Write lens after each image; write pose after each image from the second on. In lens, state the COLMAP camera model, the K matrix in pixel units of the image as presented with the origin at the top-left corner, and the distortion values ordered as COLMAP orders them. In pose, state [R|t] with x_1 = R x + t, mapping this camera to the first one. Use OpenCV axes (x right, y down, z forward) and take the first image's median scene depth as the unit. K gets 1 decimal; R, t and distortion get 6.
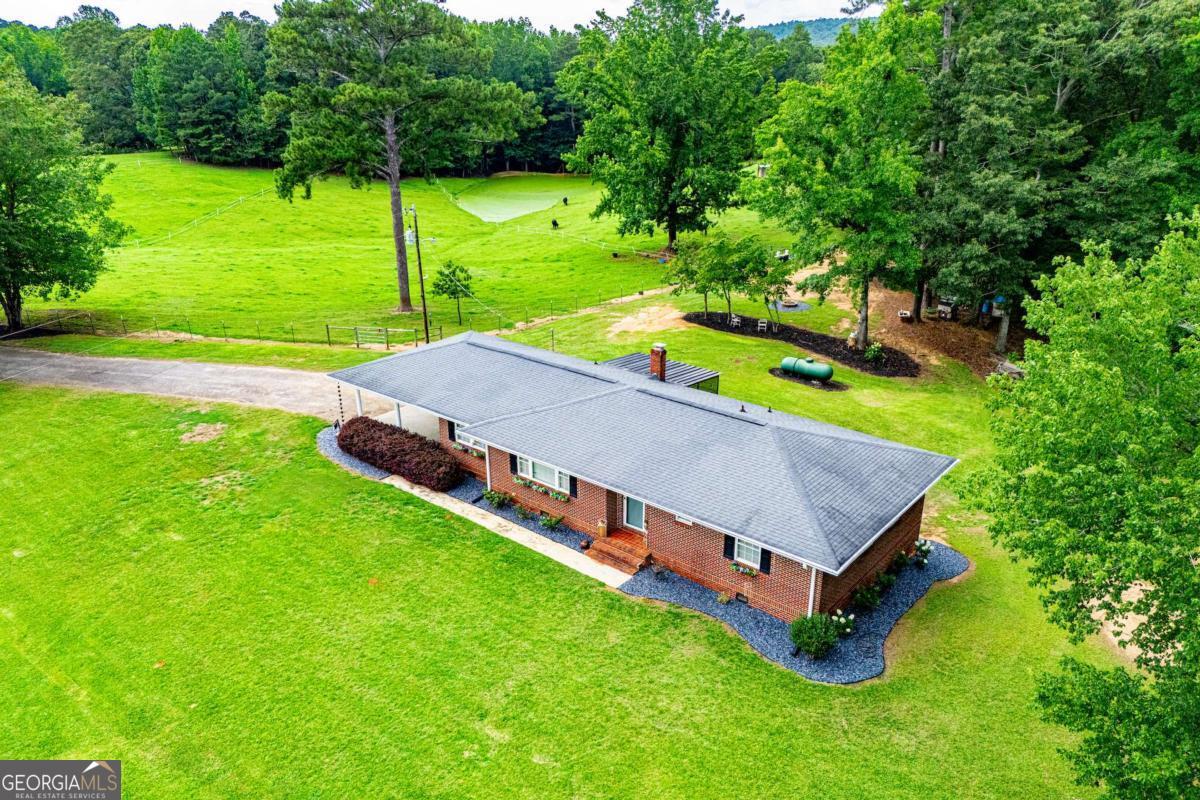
lens RADIAL K [[883.9, 0, 601.7], [0, 883.9, 410.5], [0, 0, 1]] dist [0.080296, -0.065842]
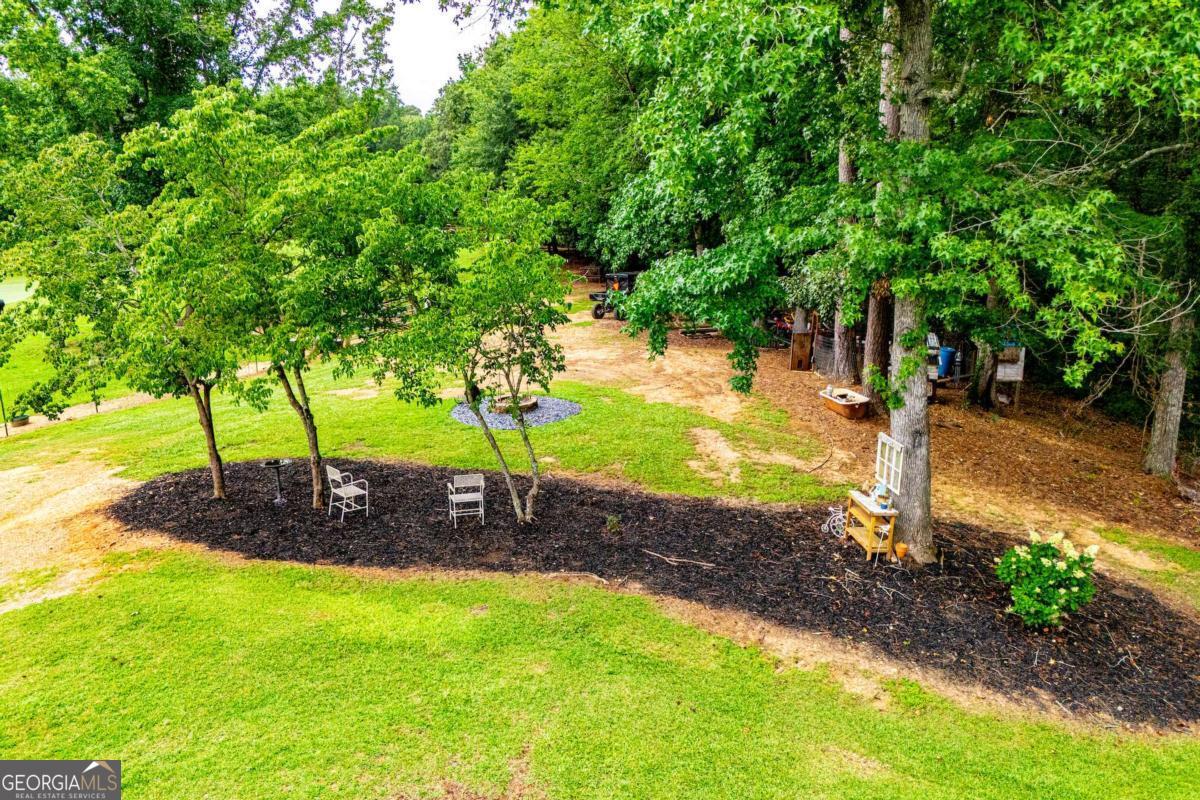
lens RADIAL K [[883.9, 0, 601.7], [0, 883.9, 410.5], [0, 0, 1]] dist [0.080296, -0.065842]
pose [[0.906412, -0.112157, 0.407232, 0.108316], [0.160101, 0.983390, -0.085513, -0.084070], [-0.390876, 0.142709, 0.909313, 0.690686]]
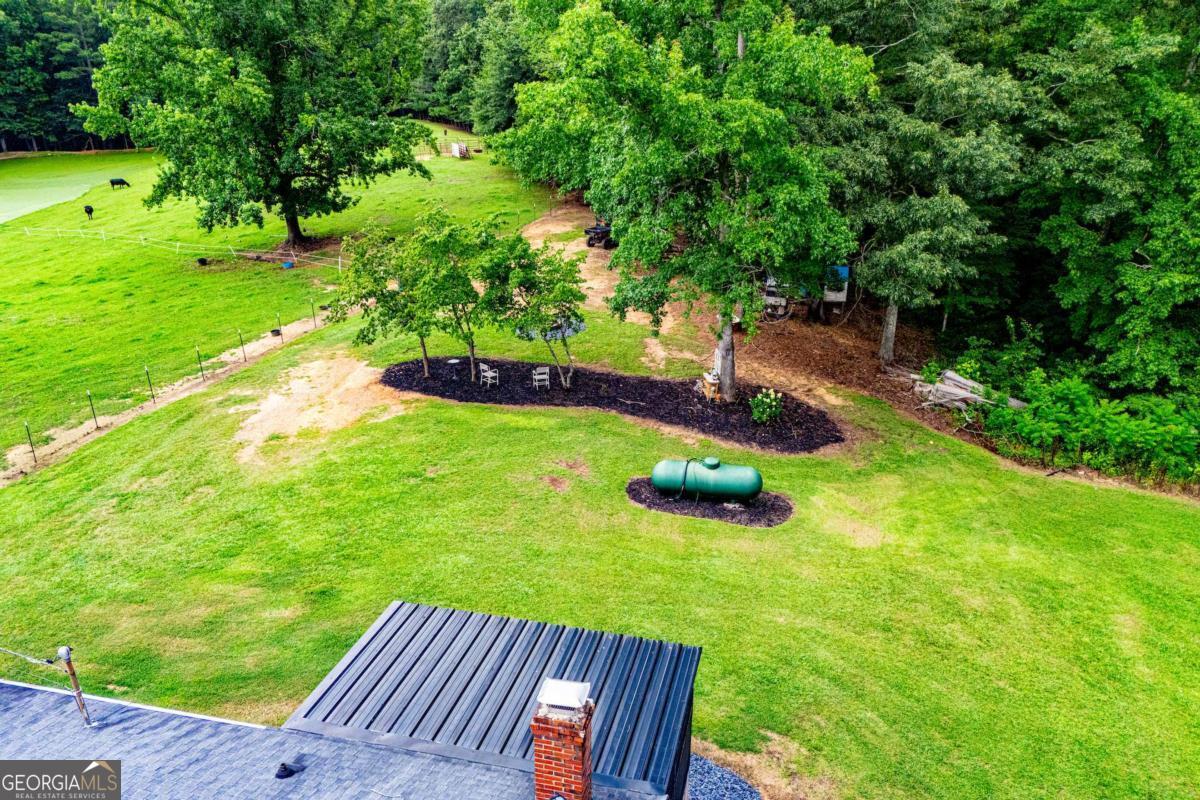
lens RADIAL K [[883.9, 0, 601.7], [0, 883.9, 410.5], [0, 0, 1]] dist [0.080296, -0.065842]
pose [[0.898866, -0.177792, 0.400538, -0.005733], [0.166103, 0.984027, 0.064033, -0.094294], [-0.405525, 0.008974, 0.914040, 0.439345]]
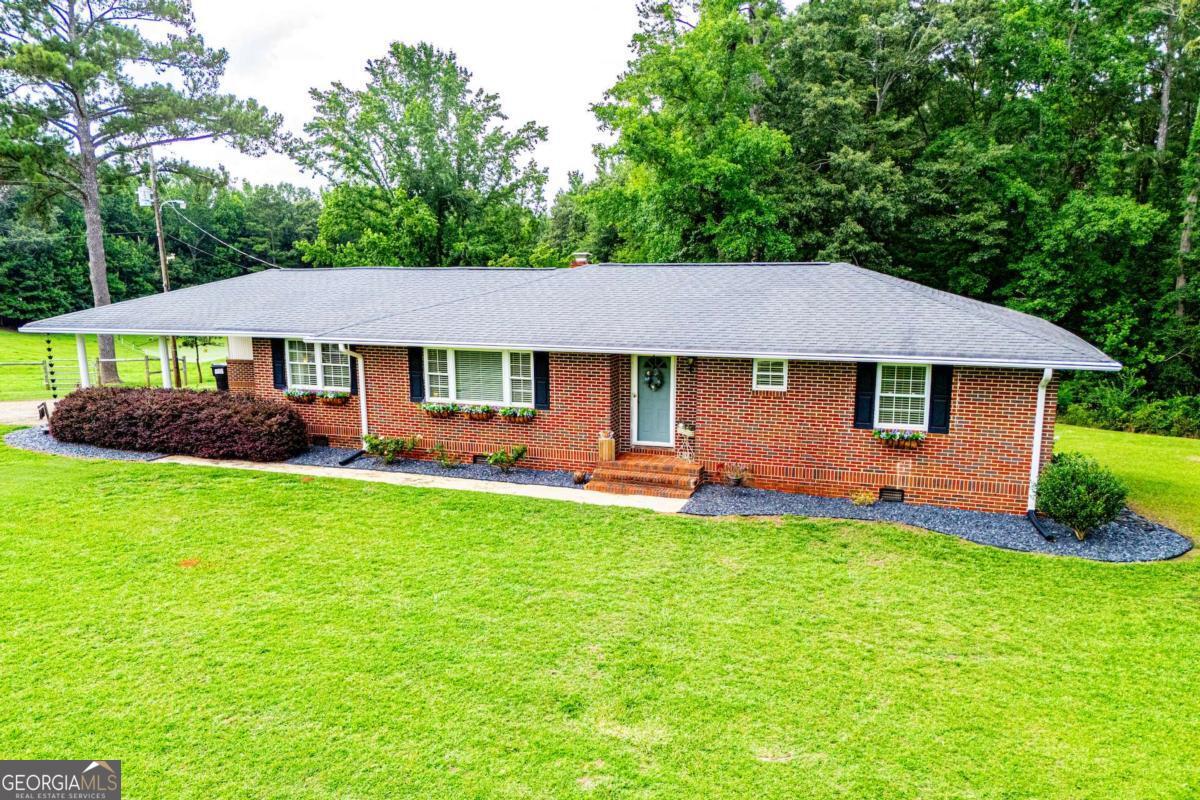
lens RADIAL K [[892.4, 0, 600.3], [0, 892.4, 430.8], [0, 0, 1]] dist [0.074605, -0.073948]
pose [[0.943699, -0.061032, 0.325127, -0.090578], [0.122253, 0.977598, -0.171334, 0.104577], [-0.307386, 0.201436, 0.930020, 0.209648]]
